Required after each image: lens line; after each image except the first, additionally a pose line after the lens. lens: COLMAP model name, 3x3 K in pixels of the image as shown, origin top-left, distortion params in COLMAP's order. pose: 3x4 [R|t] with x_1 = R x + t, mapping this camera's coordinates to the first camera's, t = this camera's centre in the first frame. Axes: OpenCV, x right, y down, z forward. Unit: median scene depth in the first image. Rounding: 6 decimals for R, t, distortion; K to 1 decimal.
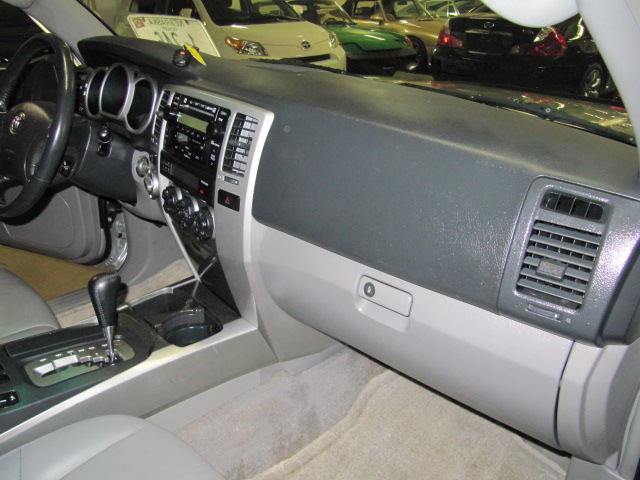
lens RADIAL K [[527.0, 0, 320.0], [0, 527.0, 240.0], [0, 0, 1]] dist [-0.055457, 0.015125]
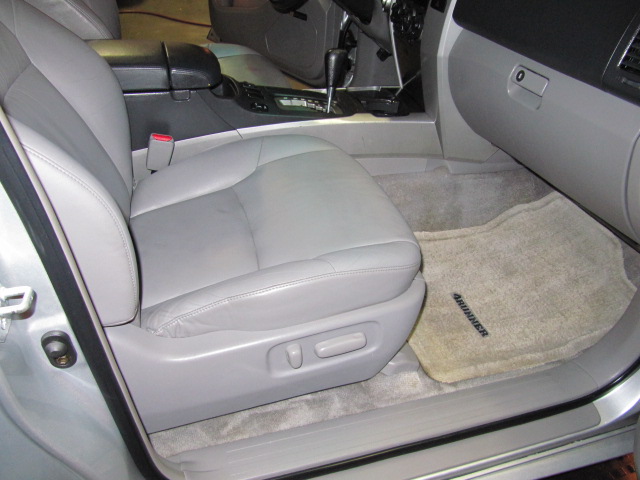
lens RADIAL K [[527.0, 0, 320.0], [0, 527.0, 240.0], [0, 0, 1]] dist [-0.055457, 0.015125]
pose [[0.892807, 0.299423, -0.336514, 0.143887], [-0.237849, 0.947815, 0.212305, 0.227138], [0.382523, -0.109508, 0.917434, -0.307427]]
